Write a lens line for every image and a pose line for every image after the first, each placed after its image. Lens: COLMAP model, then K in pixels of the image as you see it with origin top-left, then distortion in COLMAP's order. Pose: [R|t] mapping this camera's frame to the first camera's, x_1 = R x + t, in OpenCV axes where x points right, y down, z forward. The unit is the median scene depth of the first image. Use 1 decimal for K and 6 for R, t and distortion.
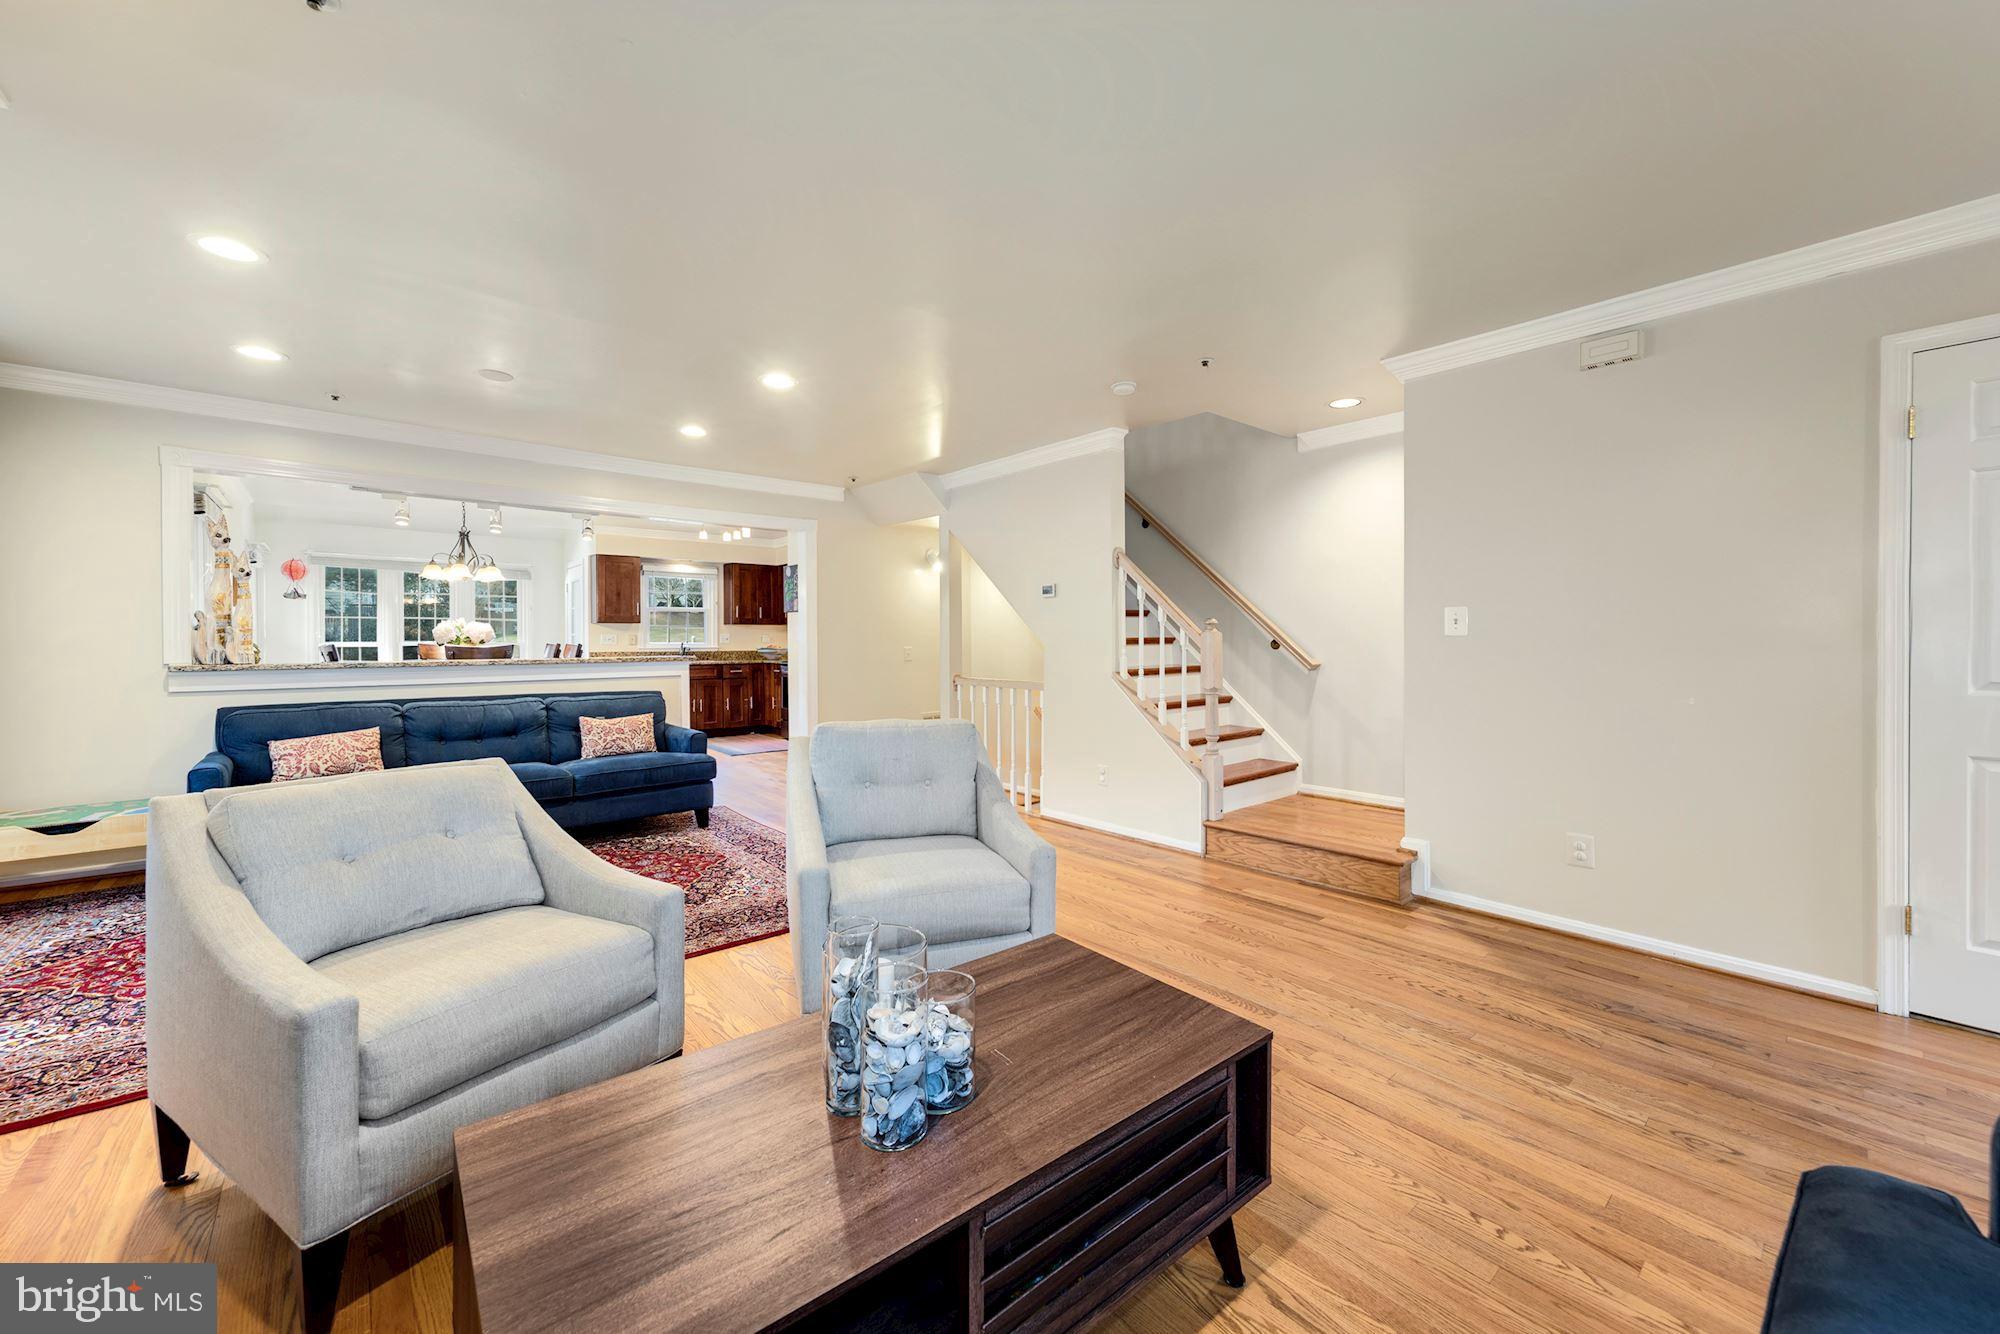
lens RADIAL K [[762.9, 0, 990.0], [0, 762.9, 657.6], [0, 0, 1]] dist [0.003542, -0.001051]
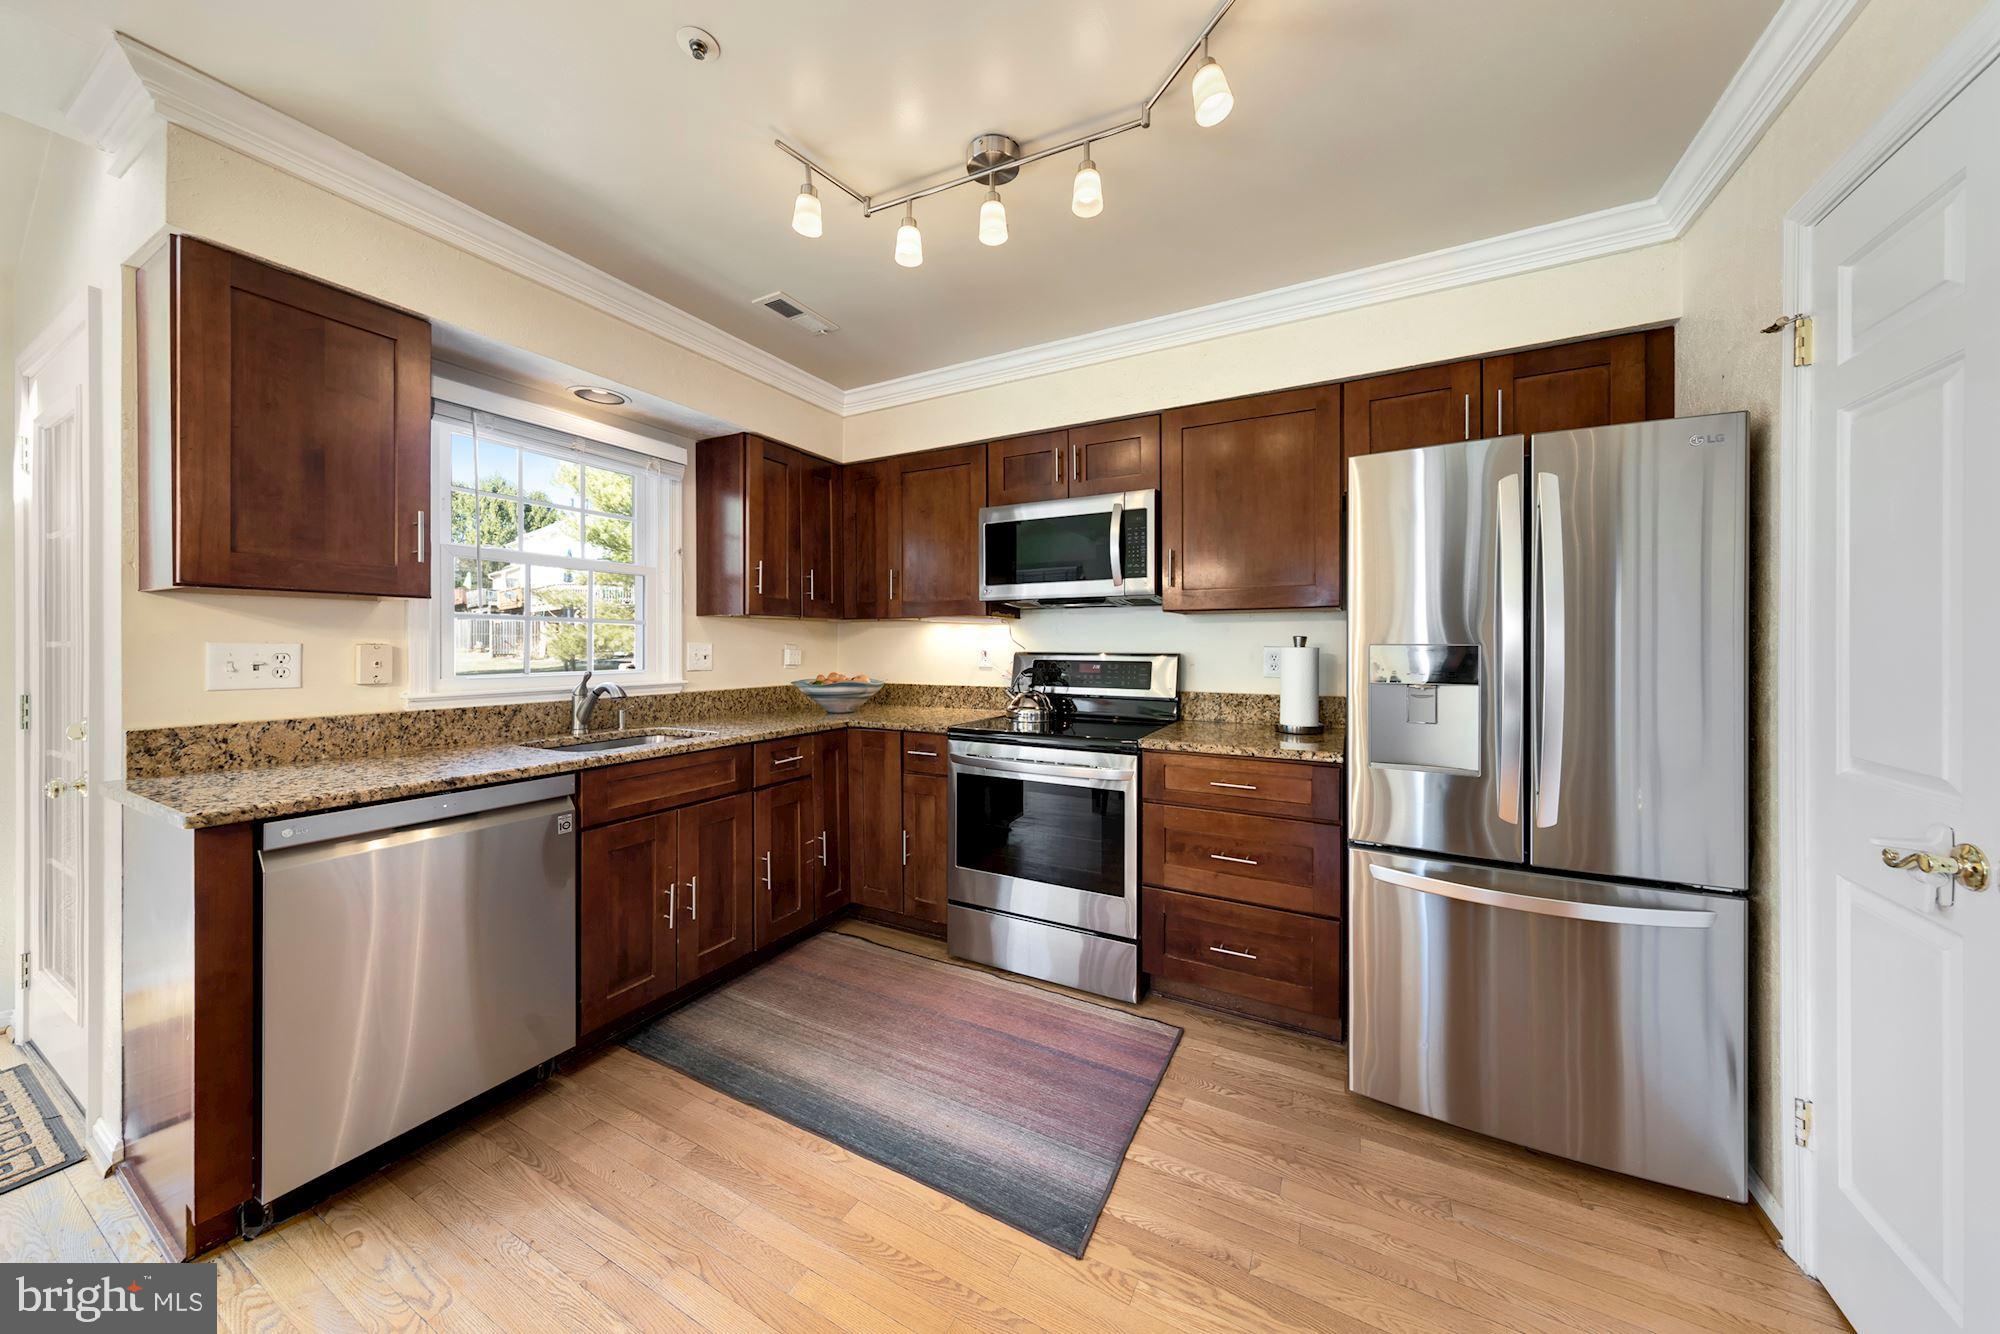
lens RADIAL K [[668.0, 0, 1001.2], [0, 668.0, 647.1], [0, 0, 1]] dist [0.003675, -0.000355]
pose [[0.925982, -0.001353, 0.377565, -0.691217], [0.008844, 0.999797, -0.018107, -0.045303], [-0.377464, 0.020105, 0.925806, 1.373373]]
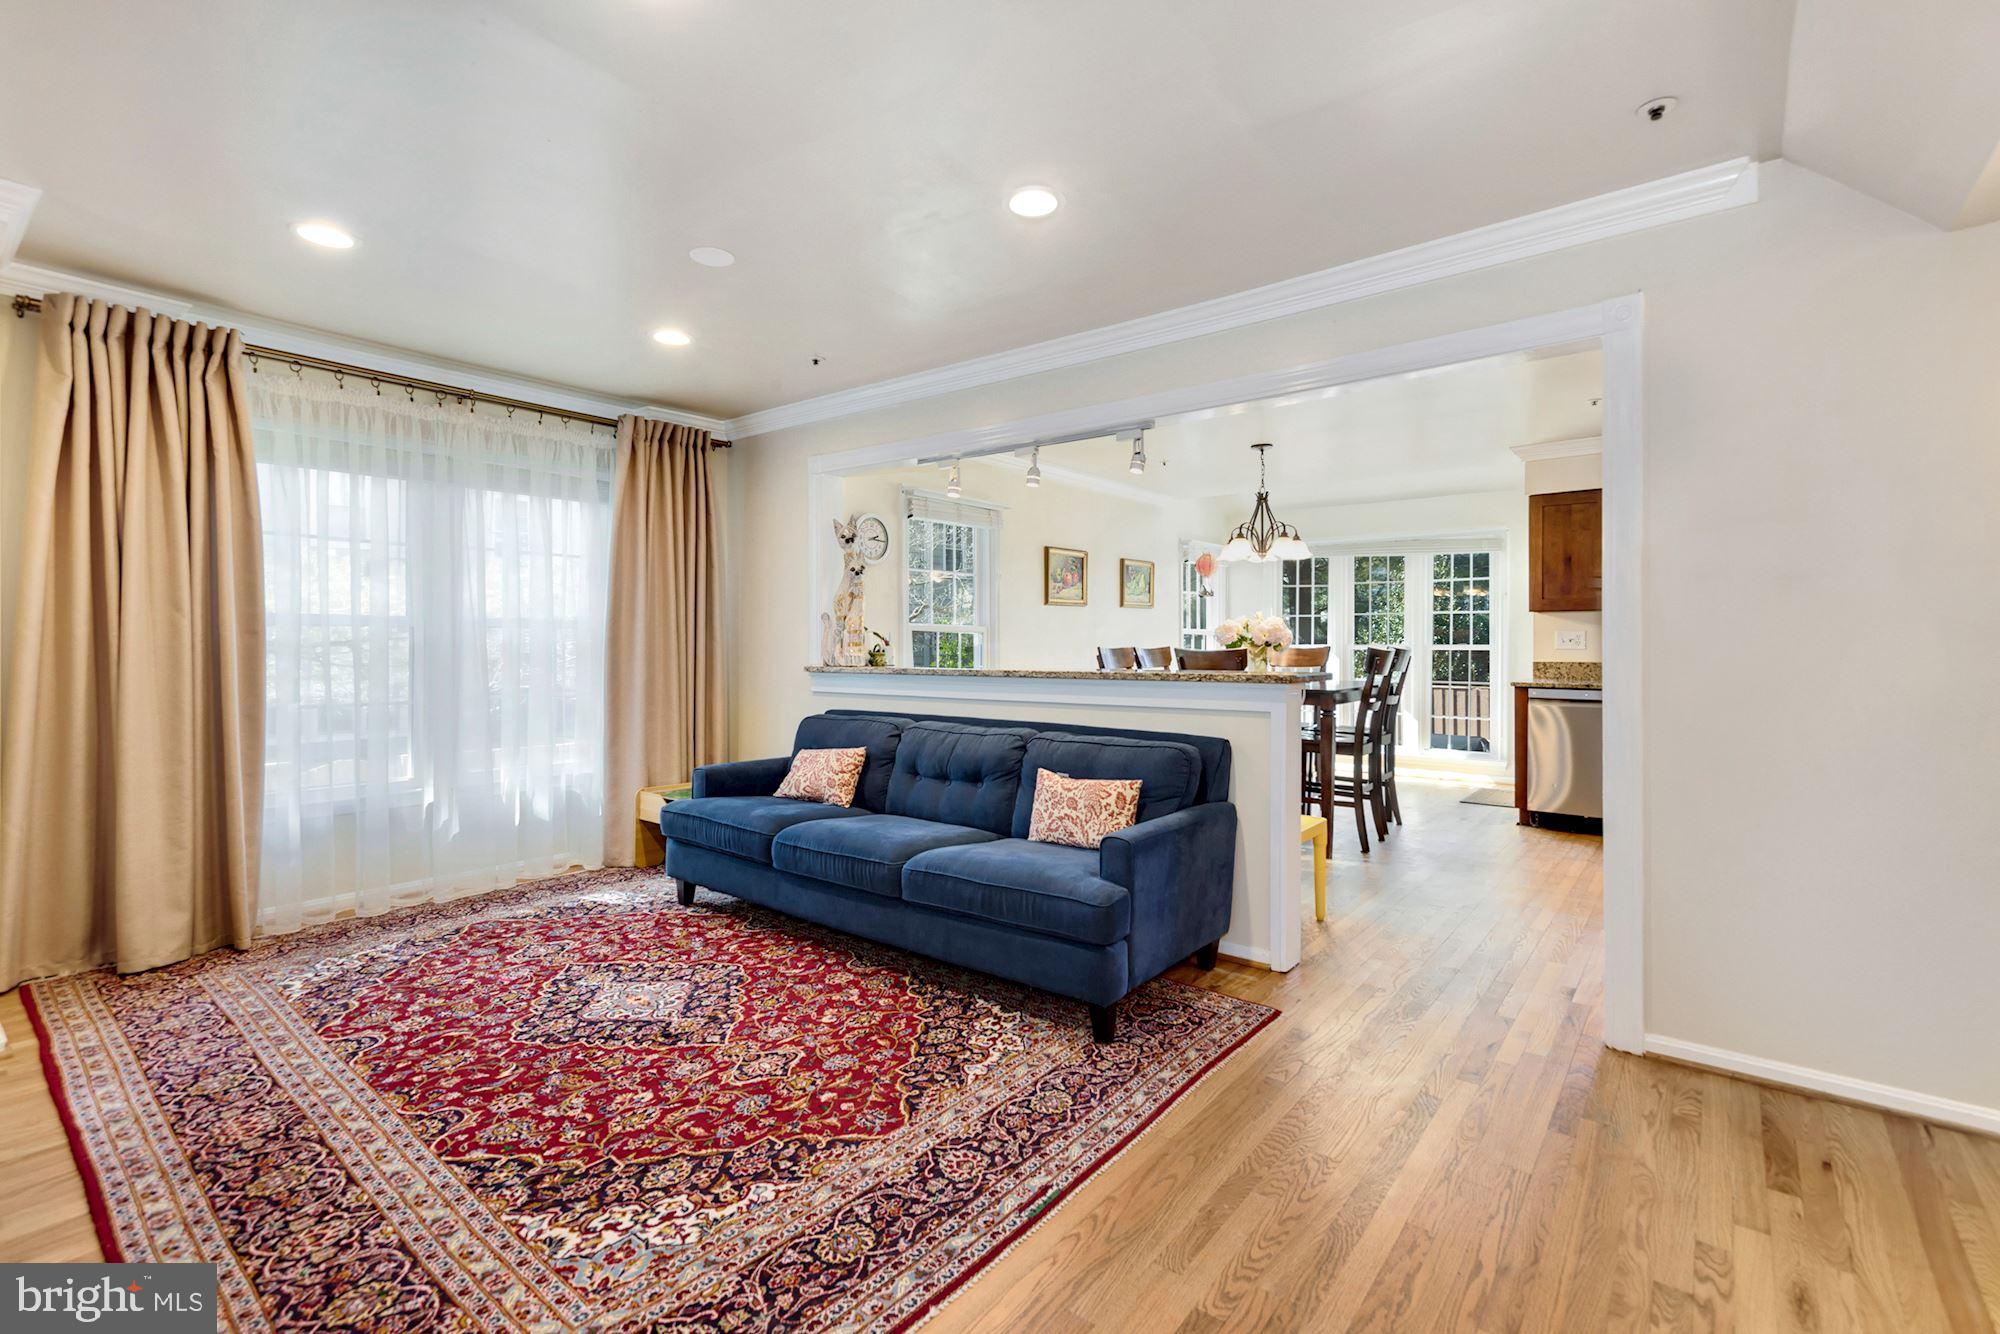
lens RADIAL K [[887.5, 0, 993.3], [0, 887.5, 656.5], [0, 0, 1]] dist [0.009720, -0.002049]
pose [[0.192172, 0.014139, -0.981259, 0.144339], [-0.020850, 0.999729, 0.010322, -0.017745], [0.981140, 0.018476, 0.192415, 0.835970]]
